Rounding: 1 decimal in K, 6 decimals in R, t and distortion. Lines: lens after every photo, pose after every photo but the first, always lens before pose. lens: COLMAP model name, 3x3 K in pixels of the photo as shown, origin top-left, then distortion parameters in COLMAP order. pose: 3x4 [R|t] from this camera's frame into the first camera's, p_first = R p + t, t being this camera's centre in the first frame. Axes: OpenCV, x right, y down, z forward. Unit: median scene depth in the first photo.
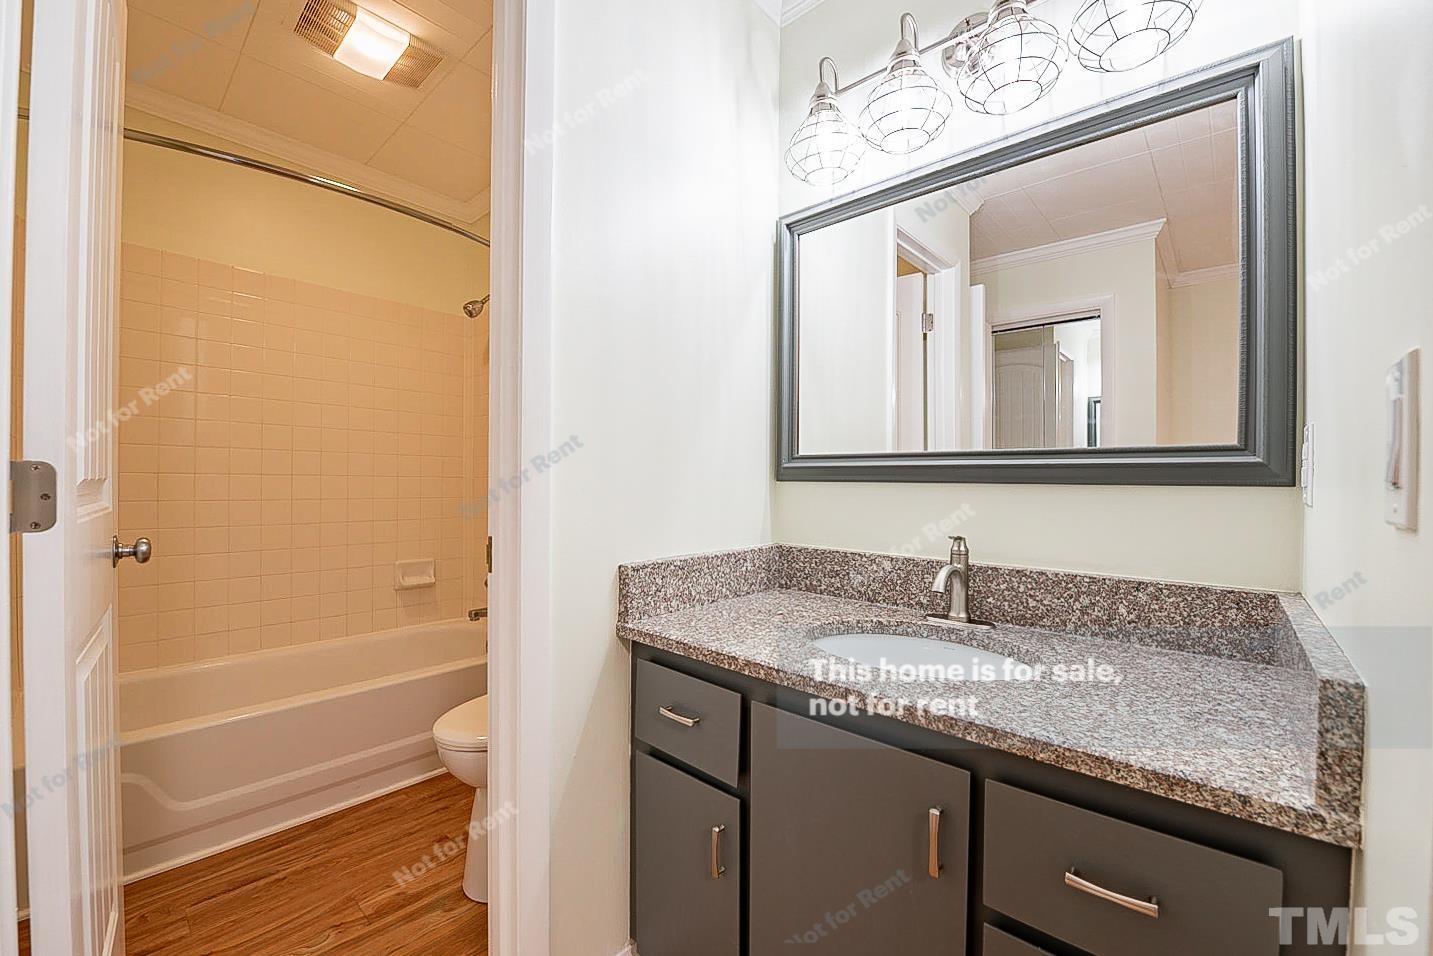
lens RADIAL K [[574.3, 0, 723.3], [0, 574.3, 481.6], [0, 0, 1]] dist [-0.015497, -0.000782]
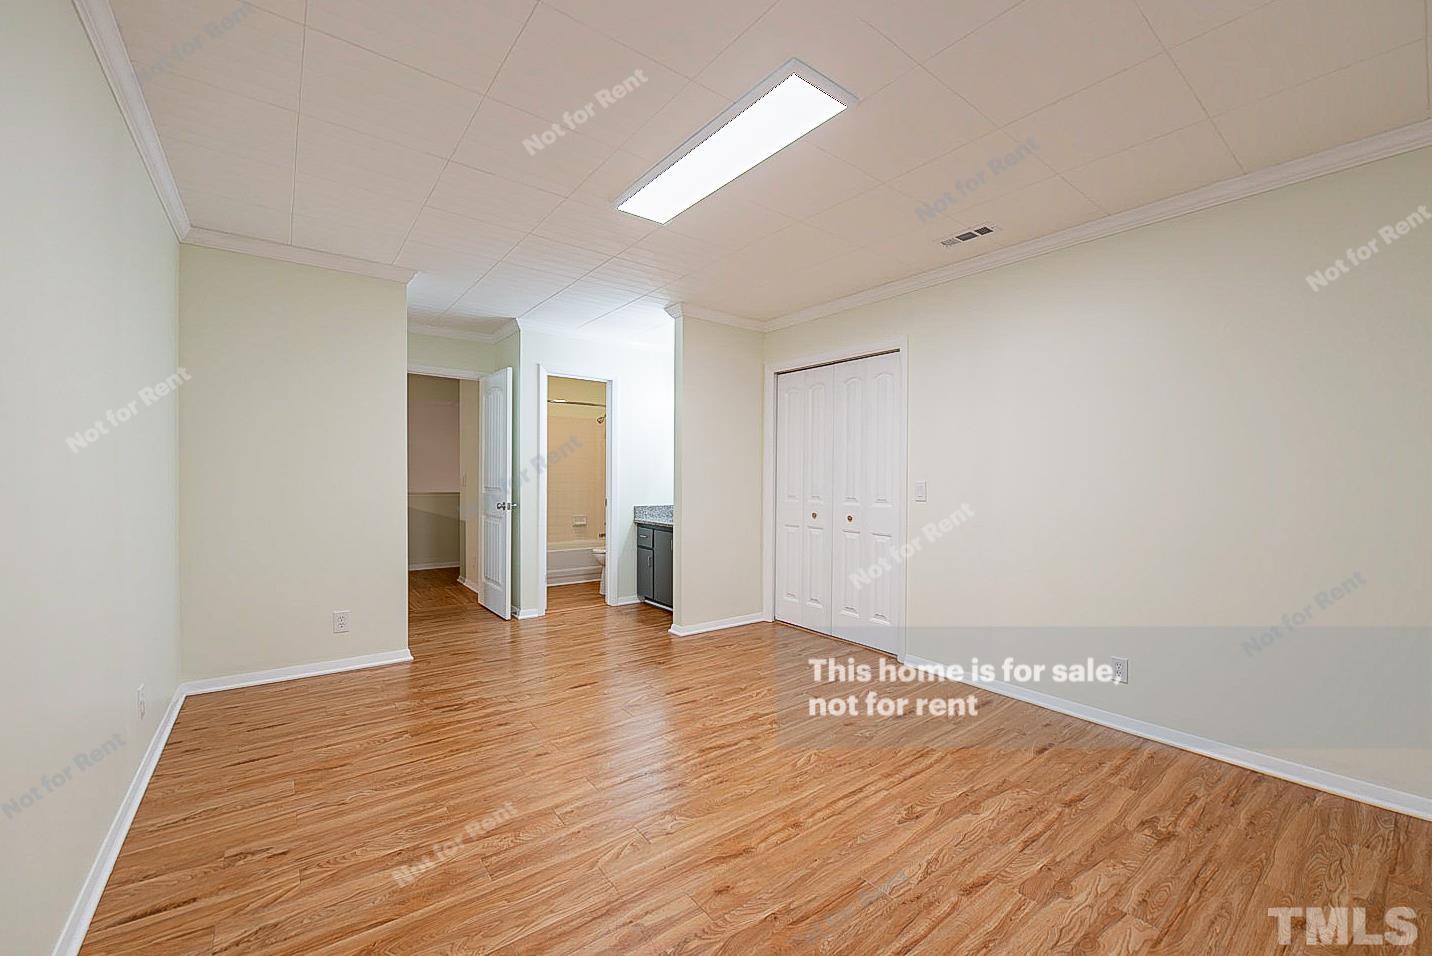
lens RADIAL K [[573.9, 0, 722.8], [0, 573.9, 481.5], [0, 0, 1]] dist [-0.015497, -0.000782]
pose [[0.981967, -0.000034, -0.189053, 1.298311], [0.000475, 0.999997, 0.002289, -0.048212], [0.189053, -0.002337, 0.981964, -3.143668]]
